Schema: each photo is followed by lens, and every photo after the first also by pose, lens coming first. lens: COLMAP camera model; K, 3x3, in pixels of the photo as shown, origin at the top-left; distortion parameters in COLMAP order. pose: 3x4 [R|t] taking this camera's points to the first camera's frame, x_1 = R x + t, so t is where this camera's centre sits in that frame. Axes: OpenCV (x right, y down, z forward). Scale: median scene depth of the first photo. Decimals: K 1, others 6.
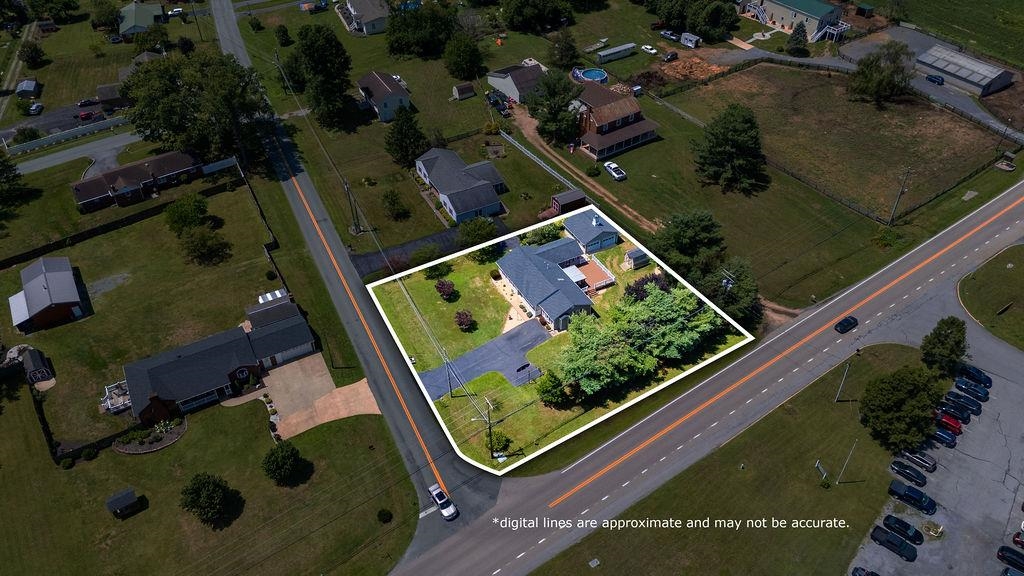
lens RADIAL K [[756.1, 0, 512.0], [0, 756.1, 288.0], [0, 0, 1]] dist [0.076461, -0.083724]
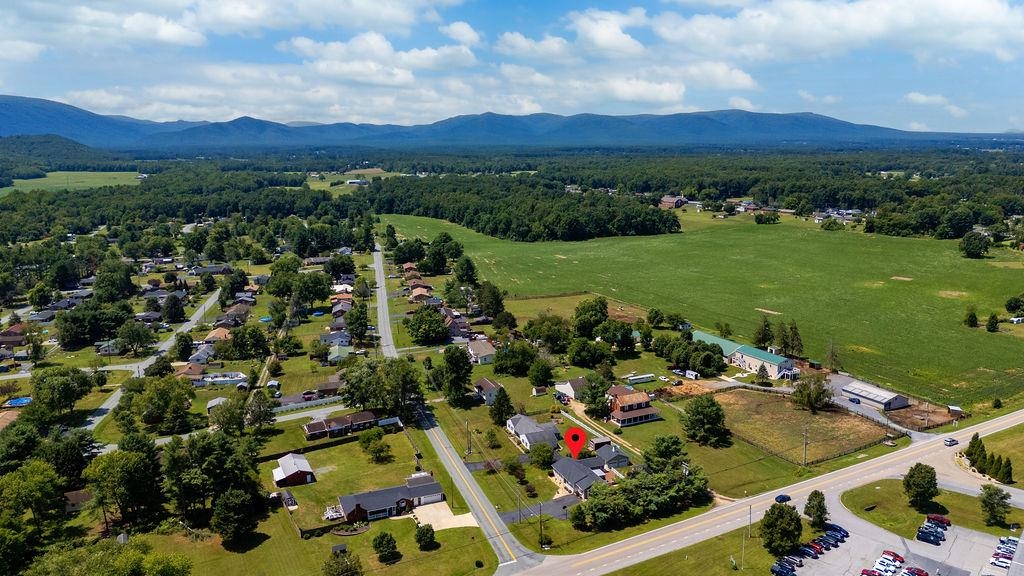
lens RADIAL K [[756.1, 0, 512.0], [0, 756.1, 288.0], [0, 0, 1]] dist [0.076461, -0.083724]
pose [[0.993310, 0.021448, -0.113471, 0.061489], [-0.075202, 0.865833, -0.494650, 0.387077], [0.087638, 0.499874, 0.861653, -0.536368]]
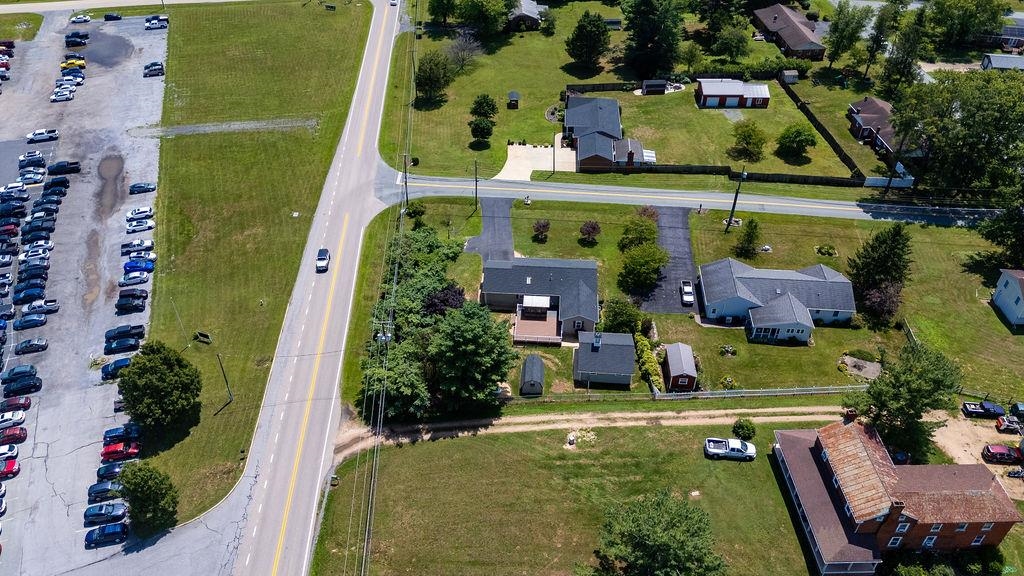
lens RADIAL K [[756.1, 0, 512.0], [0, 756.1, 288.0], [0, 0, 1]] dist [0.076461, -0.083724]
pose [[-0.533966, 0.544446, -0.646884, 0.546687], [-0.551574, 0.355559, 0.754548, -0.558484], [0.640816, 0.759708, 0.110446, 0.722436]]
